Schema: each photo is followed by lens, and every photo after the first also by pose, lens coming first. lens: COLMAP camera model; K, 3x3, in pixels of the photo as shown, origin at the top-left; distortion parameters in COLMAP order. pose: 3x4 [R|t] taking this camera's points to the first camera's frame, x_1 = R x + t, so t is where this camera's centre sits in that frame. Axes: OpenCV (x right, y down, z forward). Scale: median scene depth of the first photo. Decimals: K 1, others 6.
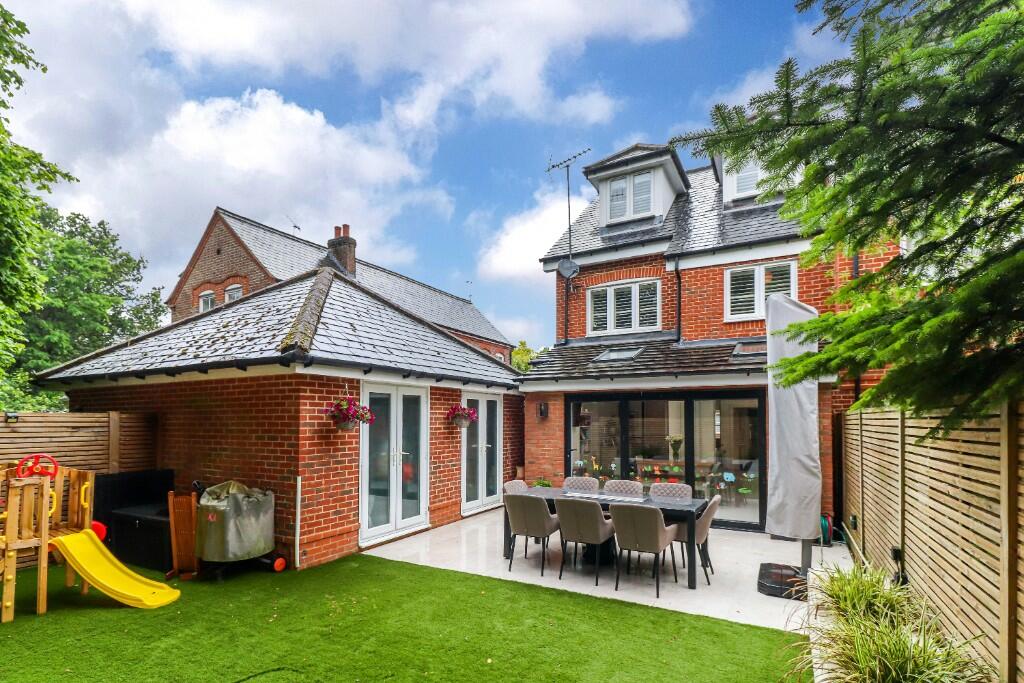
lens RADIAL K [[477.7, 0, 506.4], [0, 477.7, 333.1], [0, 0, 1]] dist [0.014094, 0.000139]
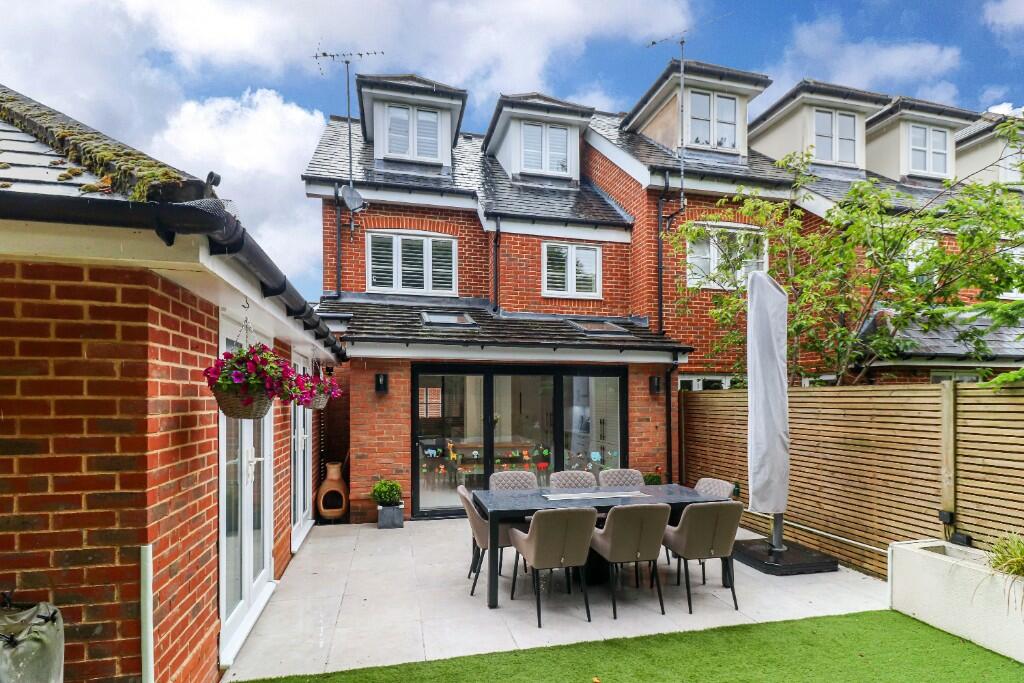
lens RADIAL K [[507.3, 0, 512.0], [0, 507.3, 341.5], [0, 0, 1]] dist [0.015212, -0.000821]
pose [[0.743923, 0.076638, 0.663857, -0.241540], [-0.122305, 0.992237, 0.022509, 0.048081], [-0.656978, -0.097938, 0.747521, 0.258485]]
